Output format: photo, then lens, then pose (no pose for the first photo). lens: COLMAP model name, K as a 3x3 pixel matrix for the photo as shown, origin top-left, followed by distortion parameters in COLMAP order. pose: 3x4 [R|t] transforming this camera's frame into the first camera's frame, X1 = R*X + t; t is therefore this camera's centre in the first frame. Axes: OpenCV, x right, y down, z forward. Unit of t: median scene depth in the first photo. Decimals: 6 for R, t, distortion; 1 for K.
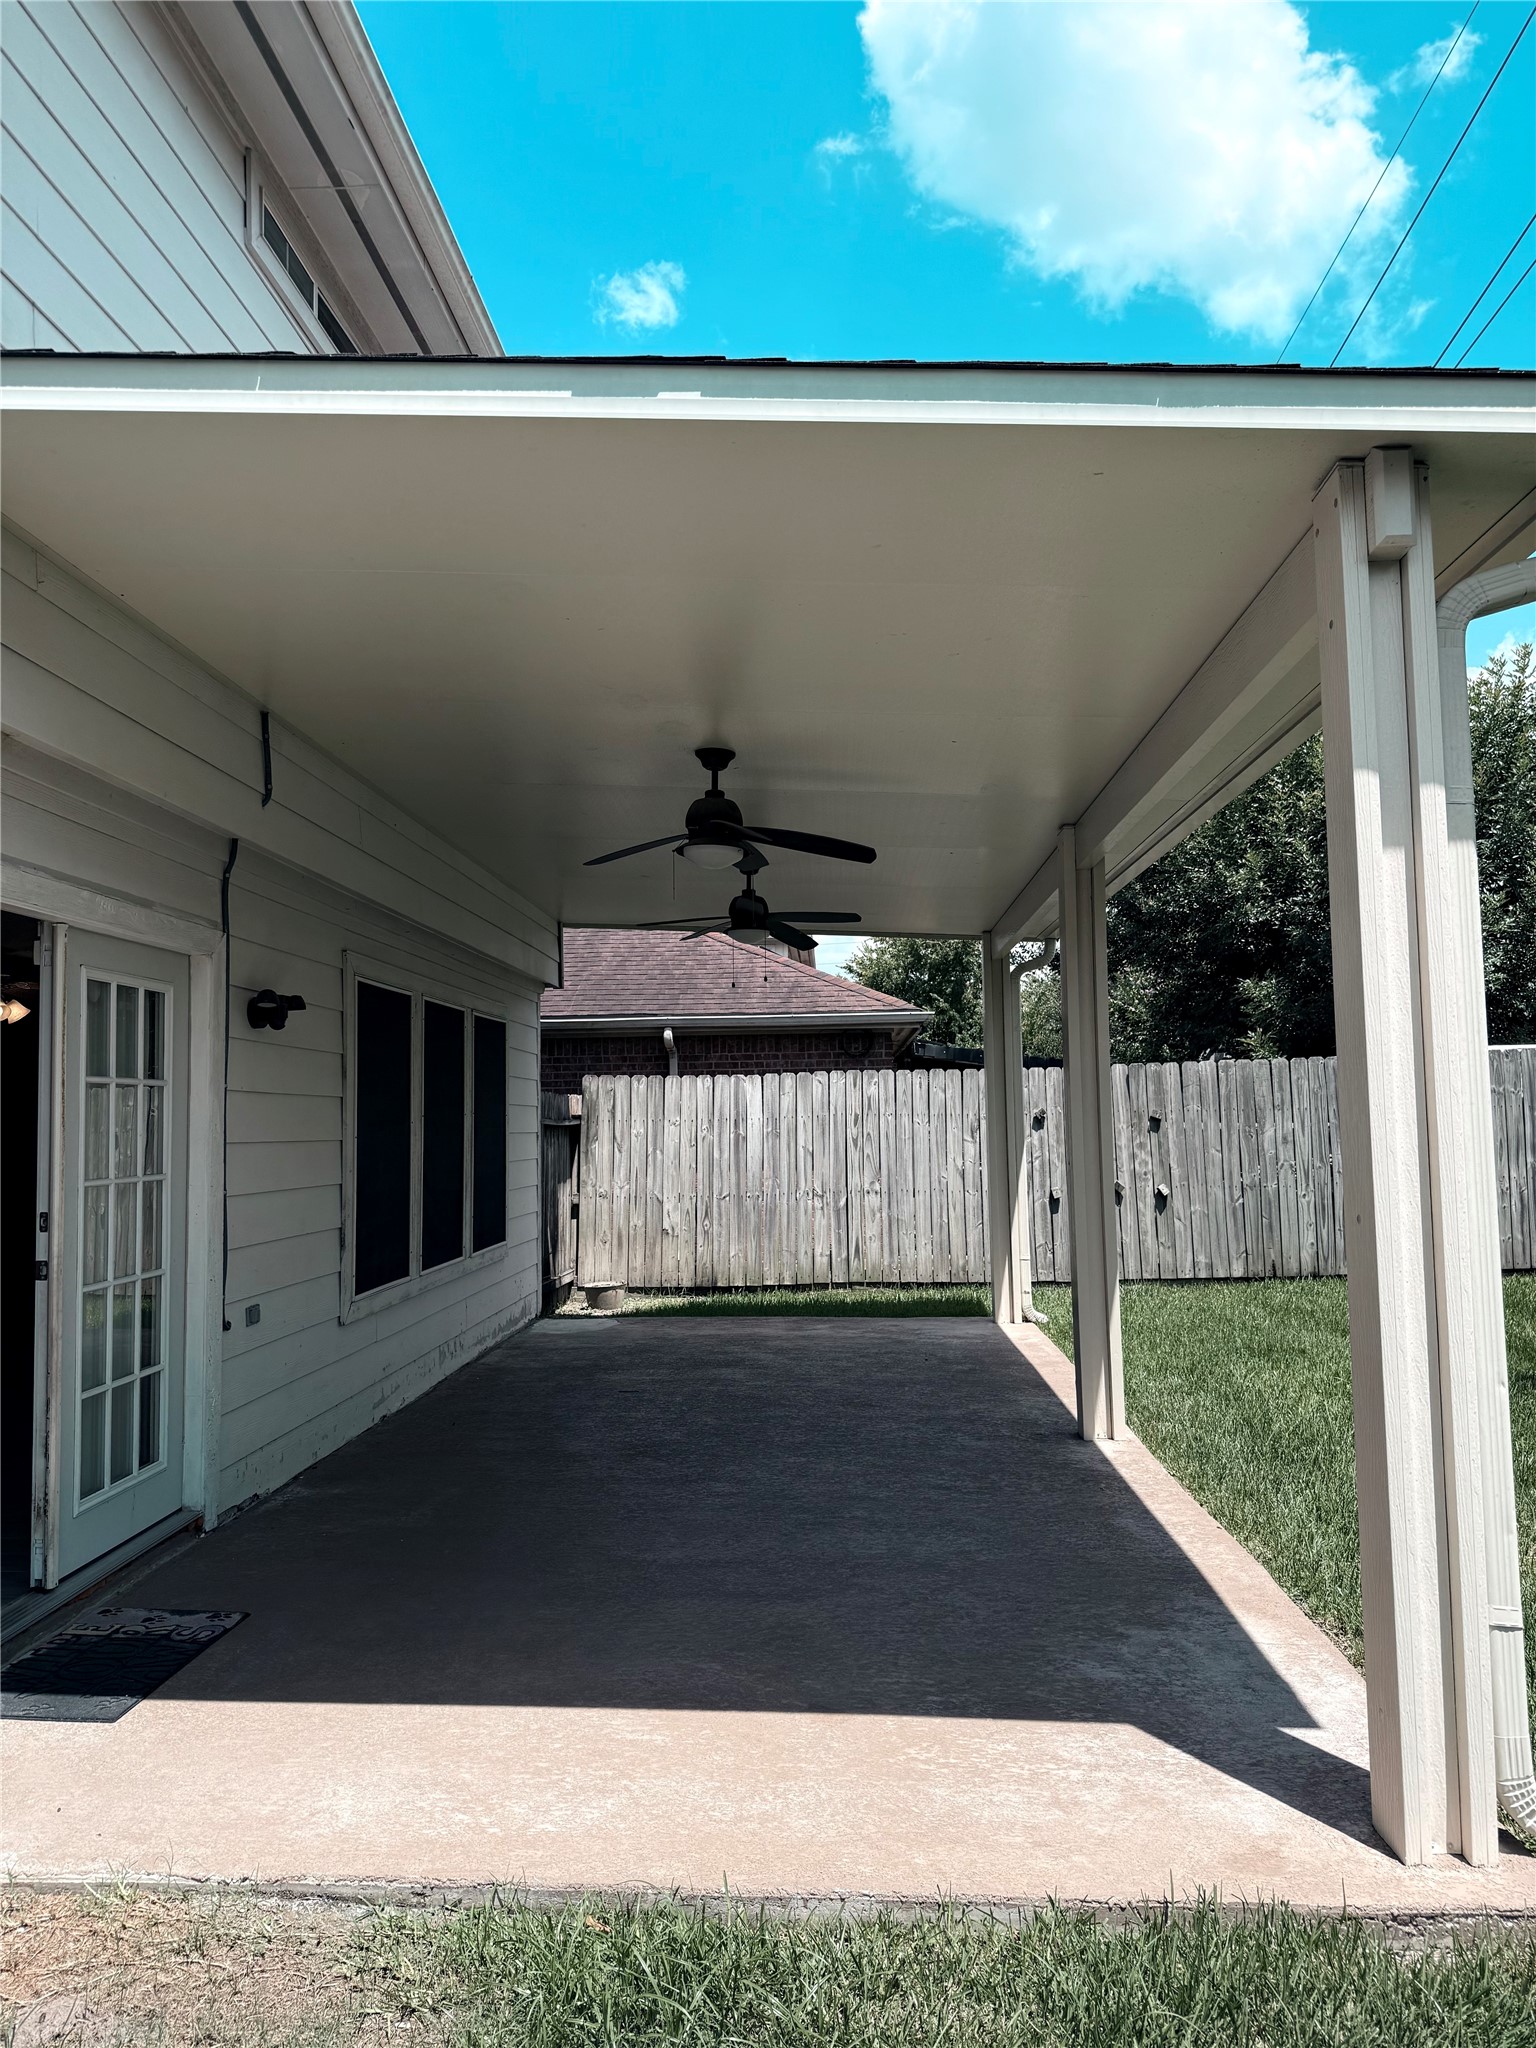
lens RADIAL K [[1446.0, 0, 759.3], [0, 1446.0, 1025.0], [0, 0, 1]] dist [0.083385, -0.018584]
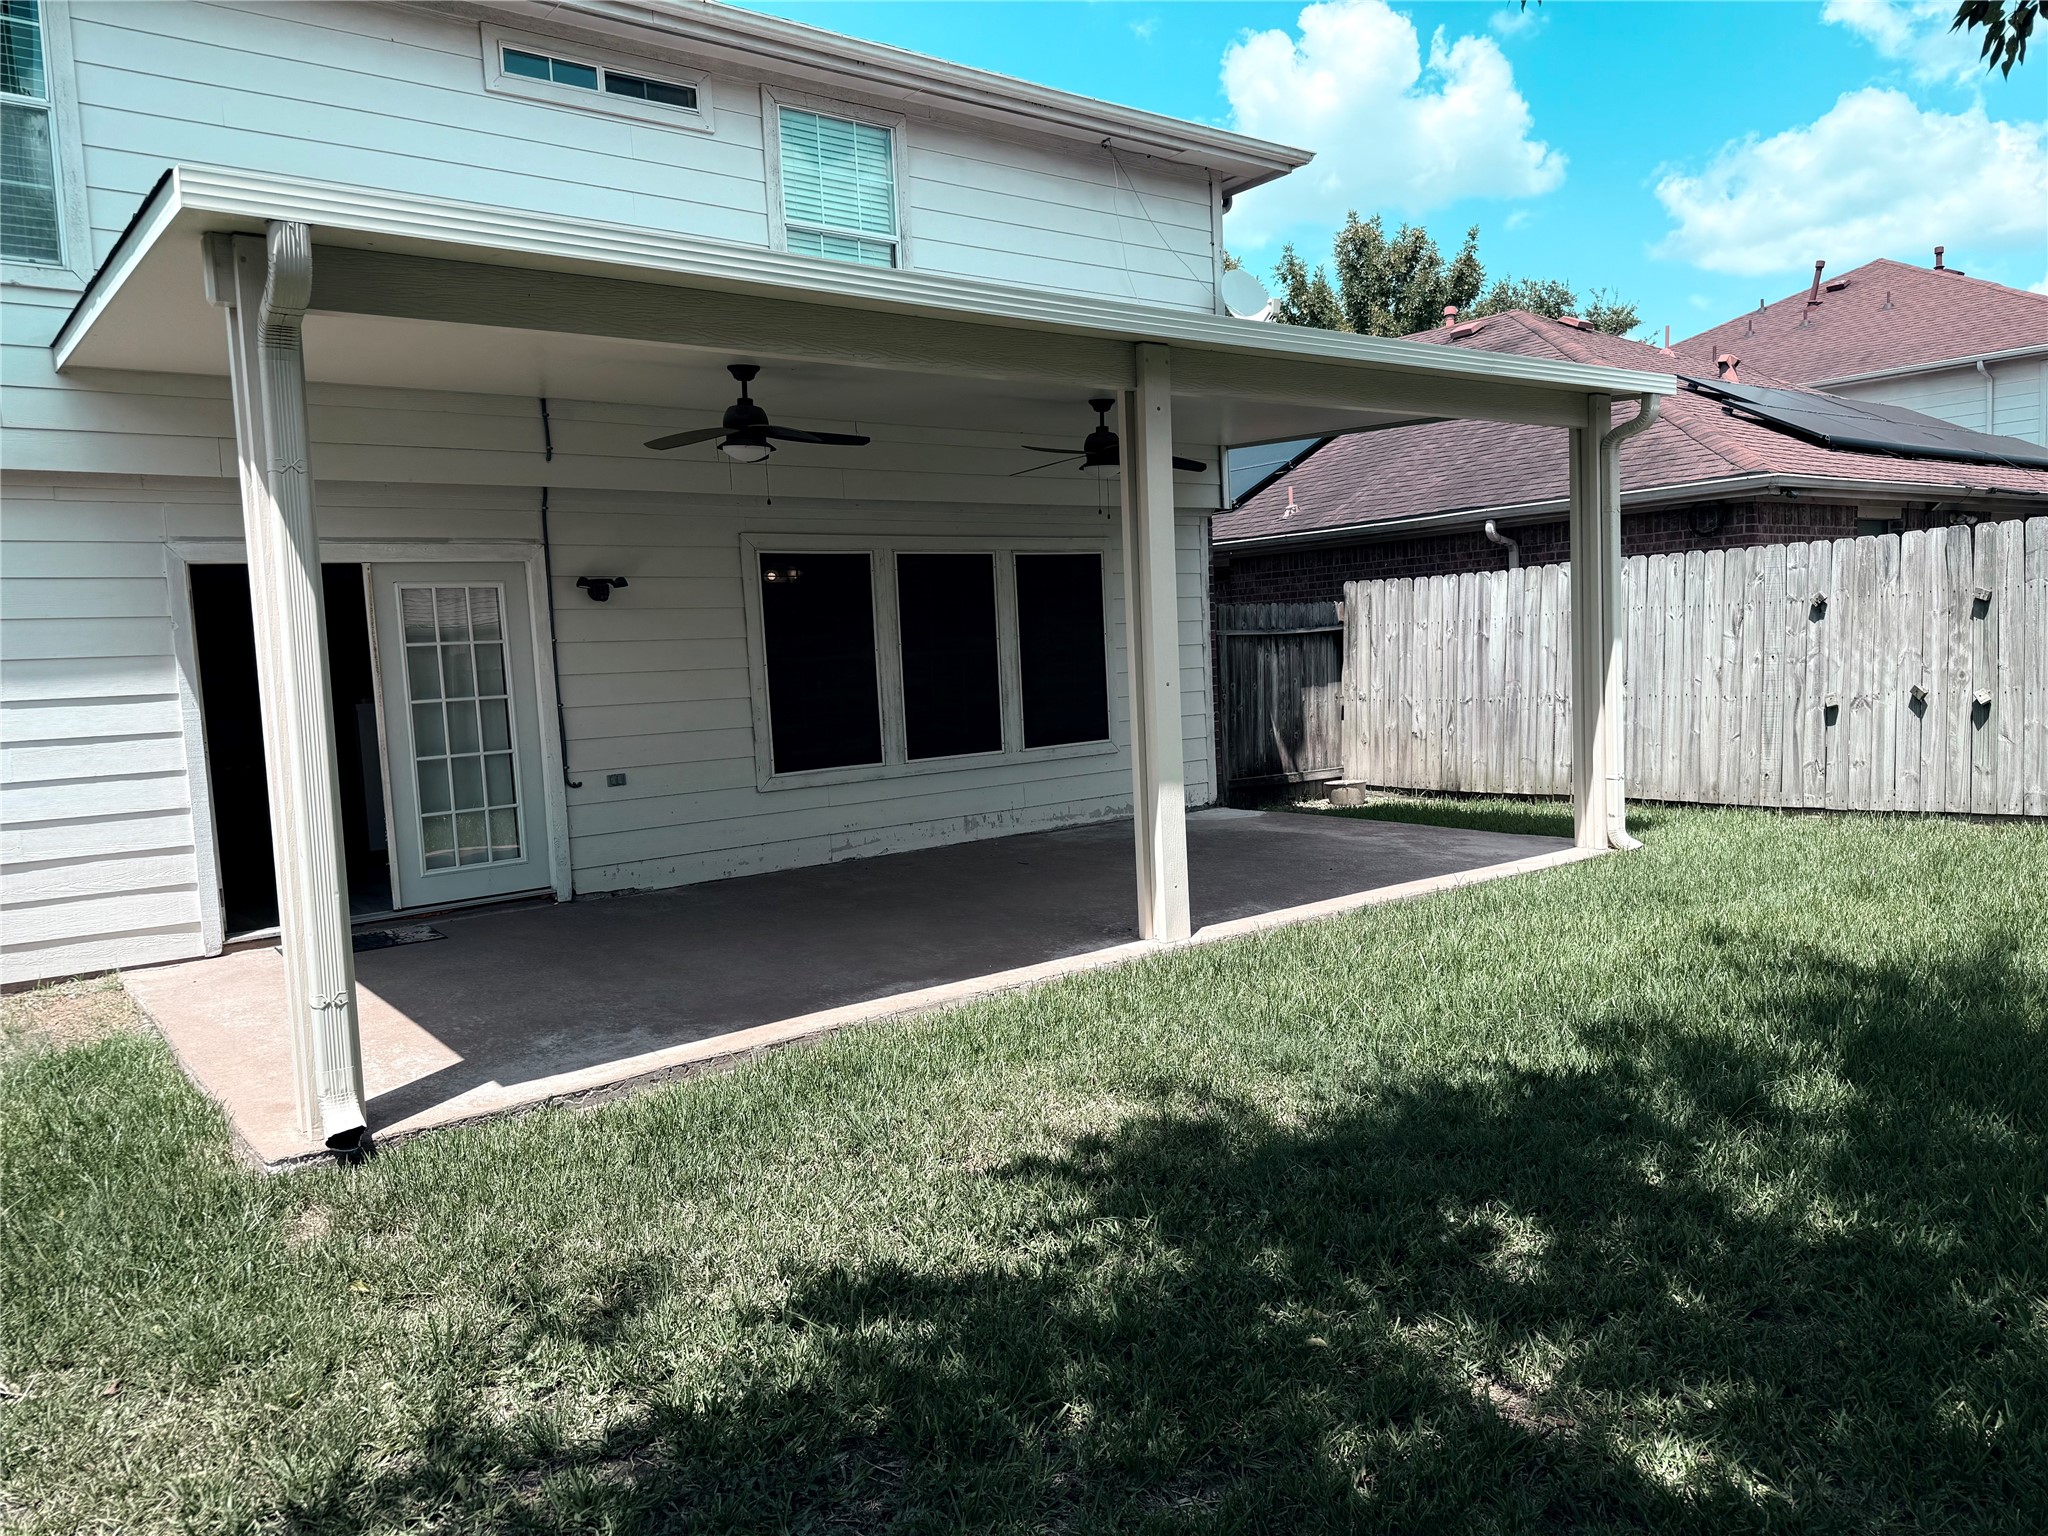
lens RADIAL K [[1446.0, 0, 1013.7], [0, 1446.0, 780.7], [0, 0, 1]] dist [0.083385, -0.018584]
pose [[0.656459, 0.054539, -0.752387, 0.515766], [0.088393, 0.984951, 0.148520, -0.000253], [0.749165, -0.164003, 0.641760, 0.139389]]
